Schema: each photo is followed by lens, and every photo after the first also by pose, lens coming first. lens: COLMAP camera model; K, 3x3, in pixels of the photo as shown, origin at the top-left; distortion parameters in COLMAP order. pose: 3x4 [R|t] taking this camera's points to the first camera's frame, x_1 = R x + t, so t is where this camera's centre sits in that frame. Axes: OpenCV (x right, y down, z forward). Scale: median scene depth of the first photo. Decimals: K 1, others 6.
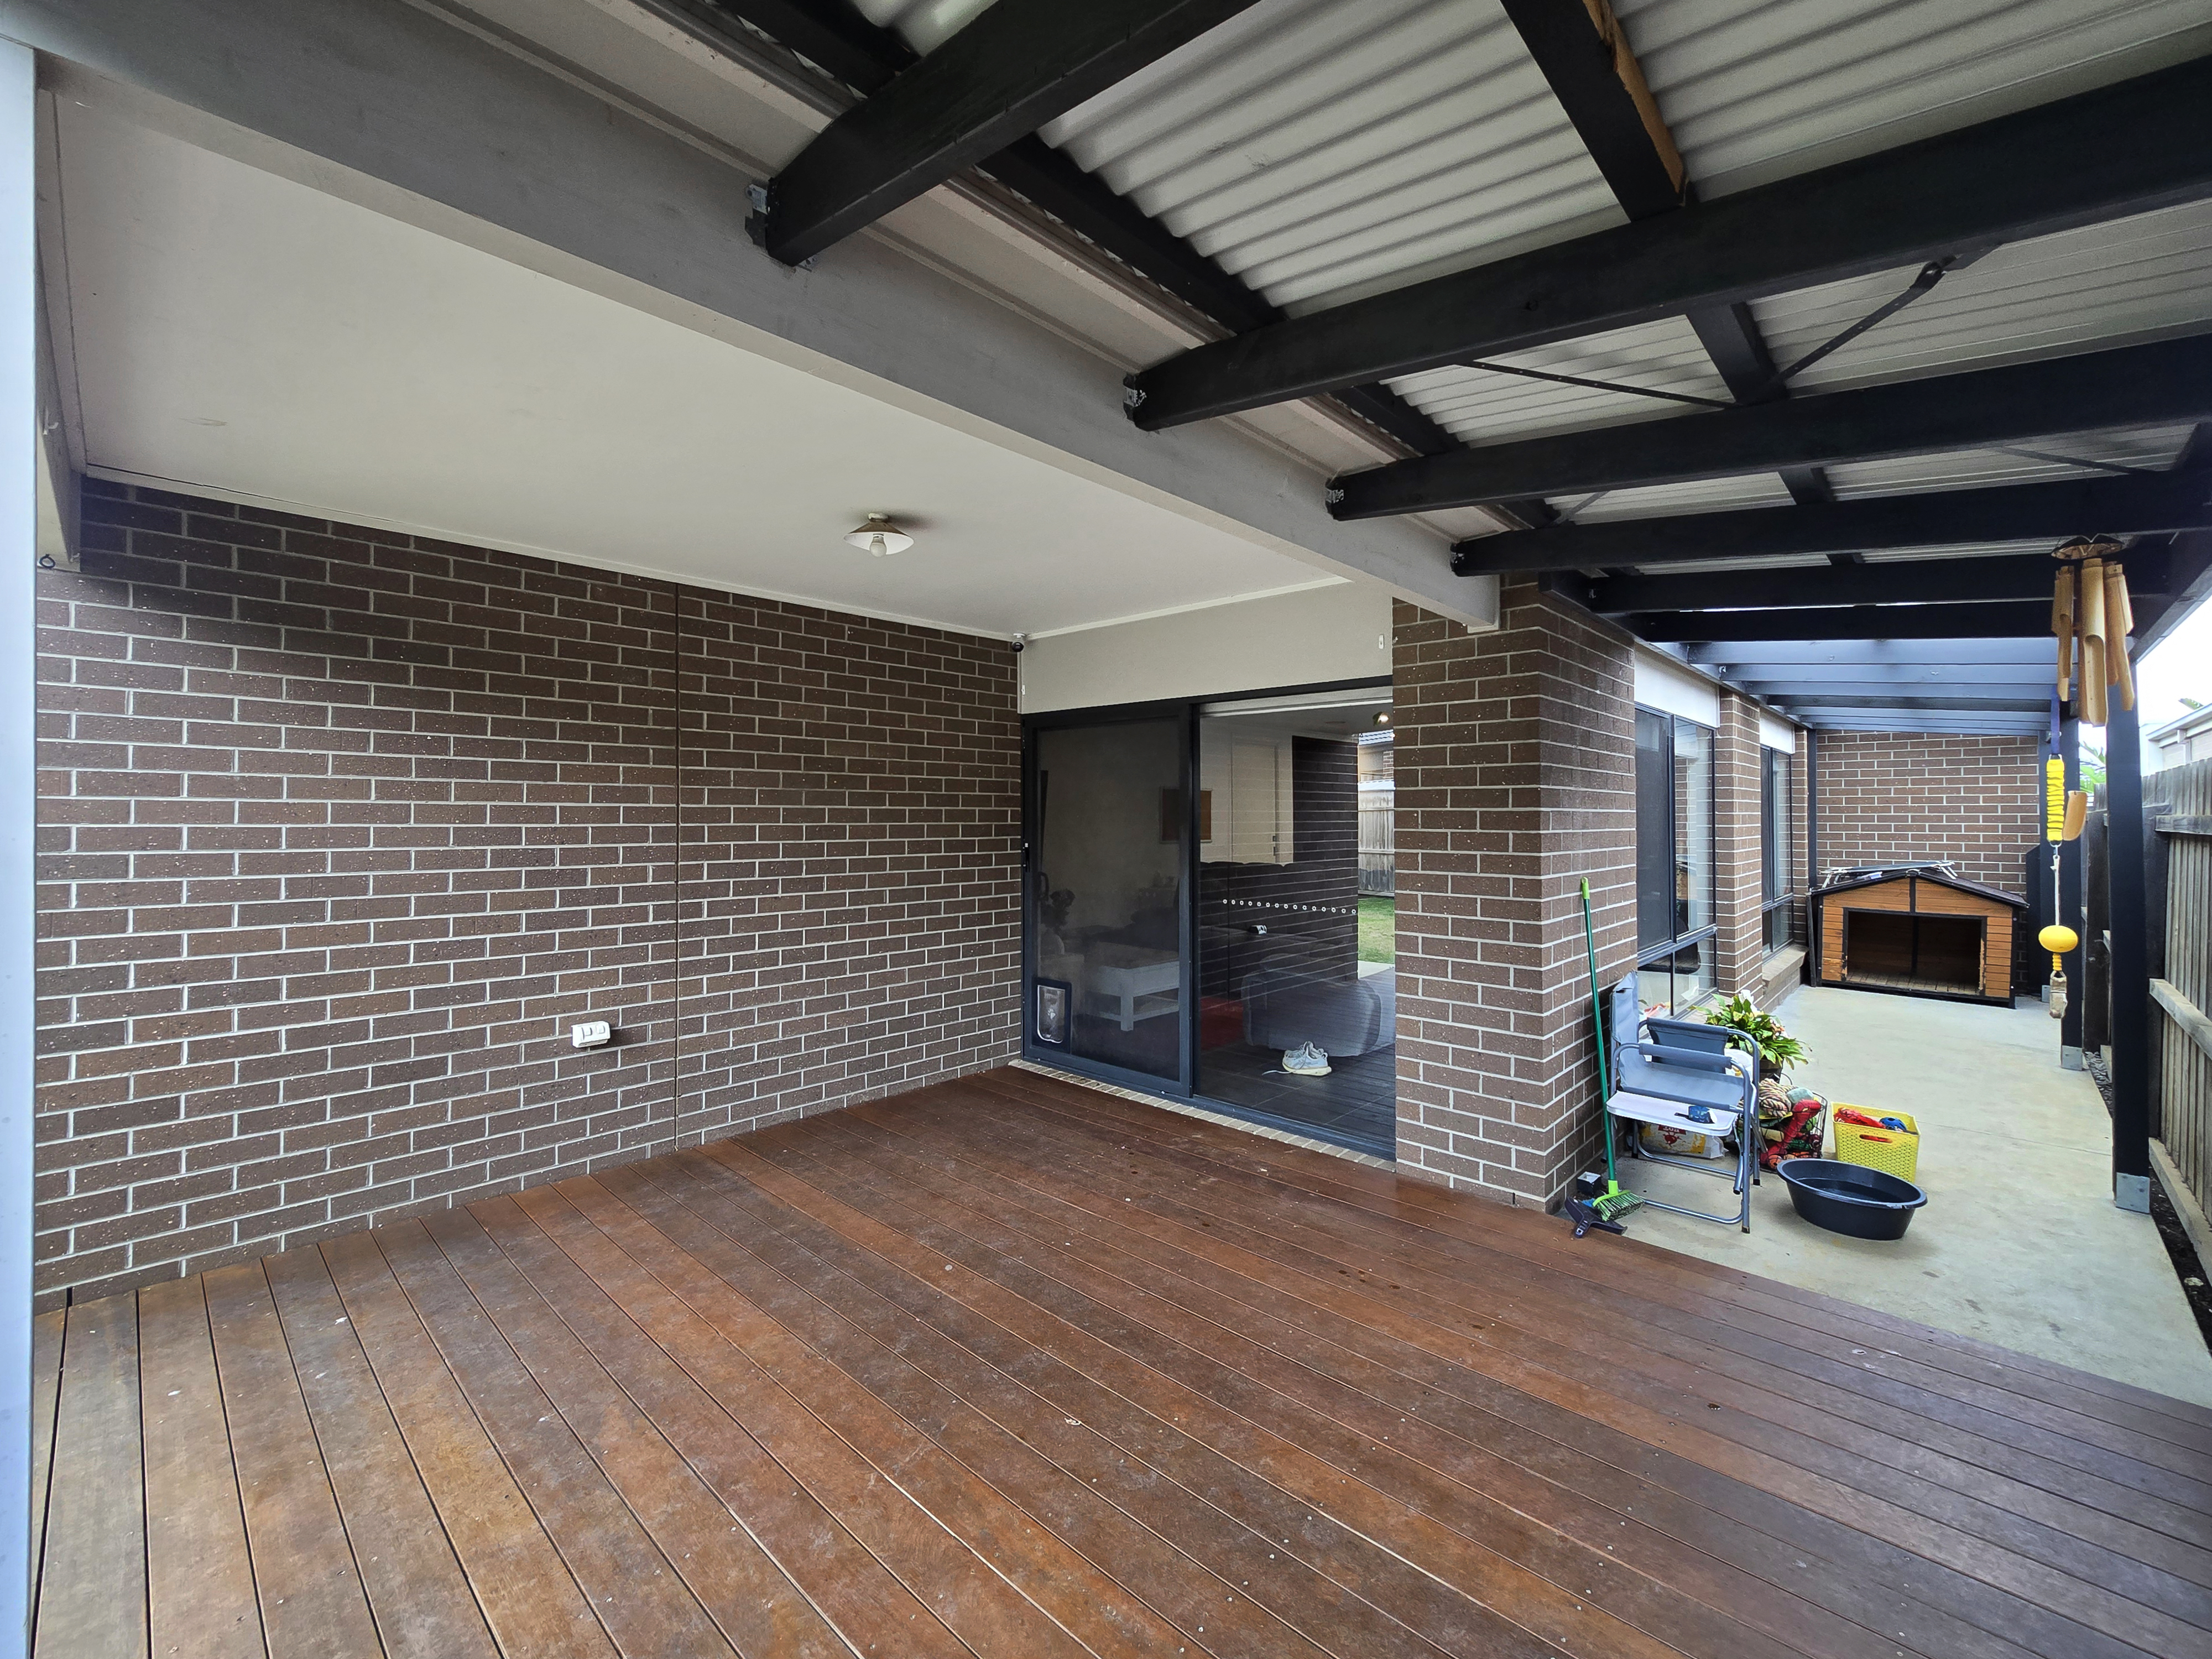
lens RADIAL K [[924.1, 0, 1094.7], [0, 924.1, 861.0], [0, 0, 1]] dist [-0.015951, 0.000136]
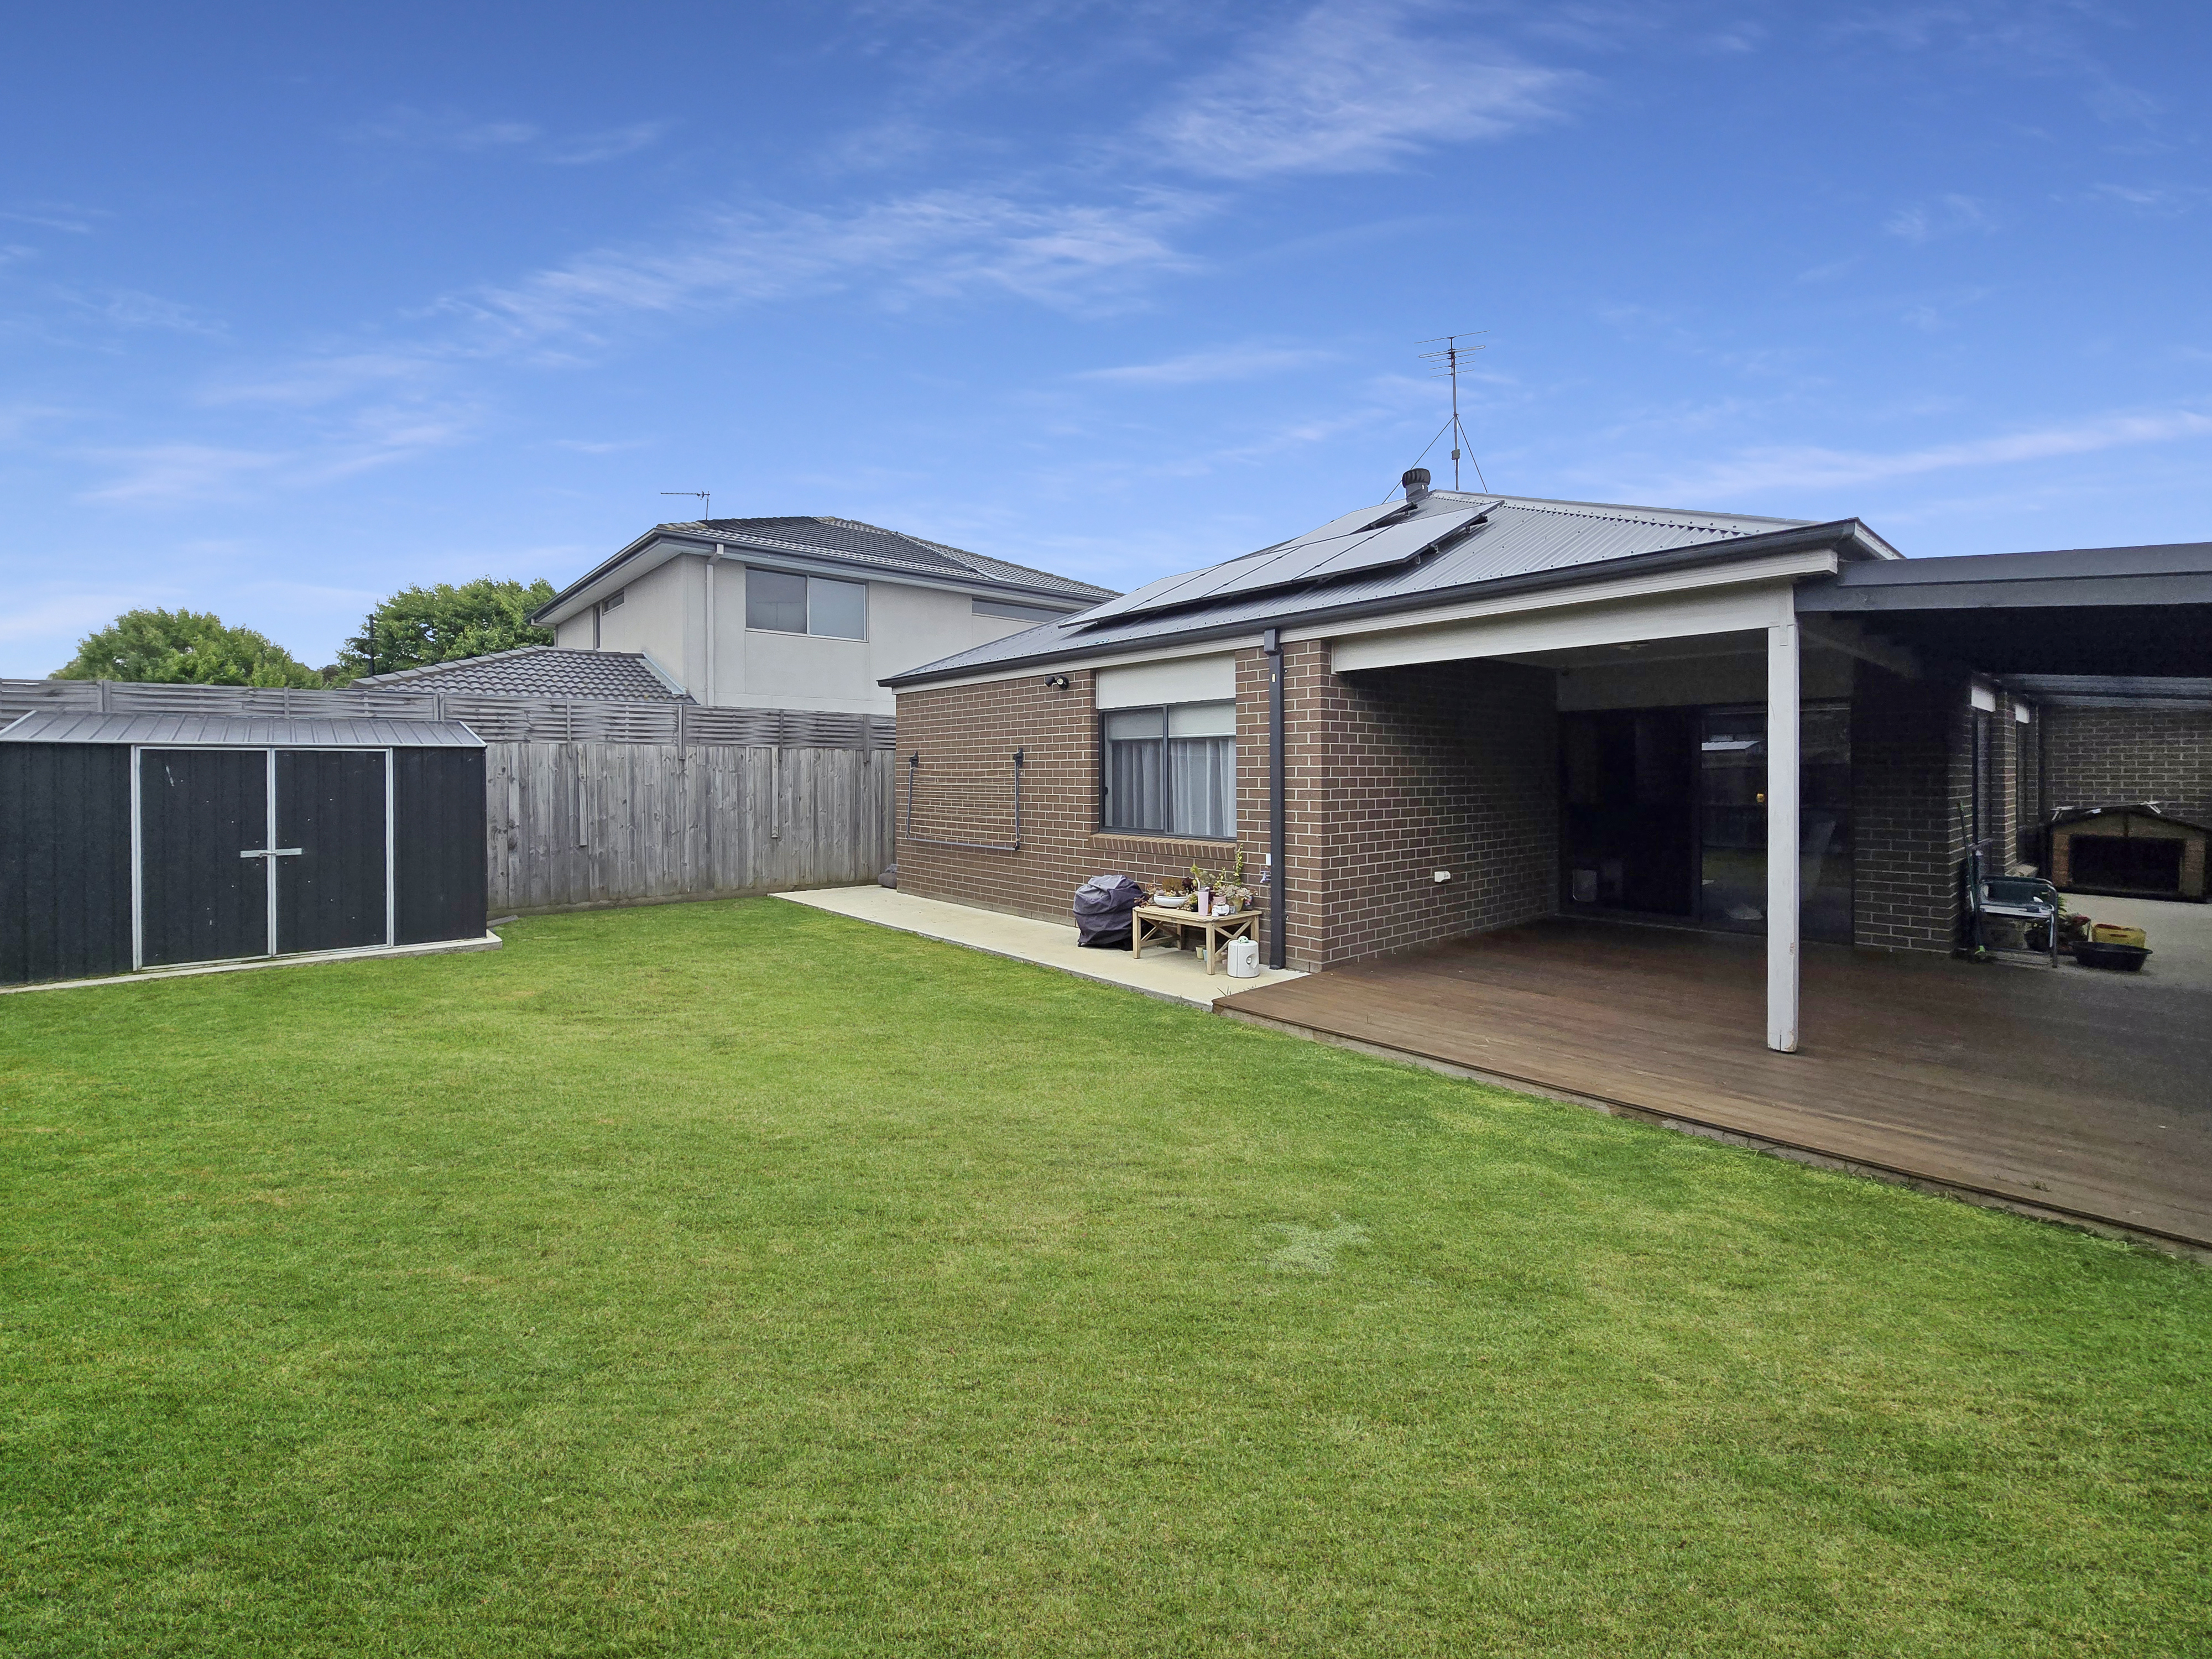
lens RADIAL K [[905.0, 0, 1106.0], [0, 905.0, 829.5], [0, 0, 1]] dist [-0.013002, 0.000024]
pose [[0.994192, -0.000507, -0.107619, -0.638787], [0.001698, 0.999938, 0.010980, 0.034077], [0.107606, -0.011099, 0.994132, -0.653583]]
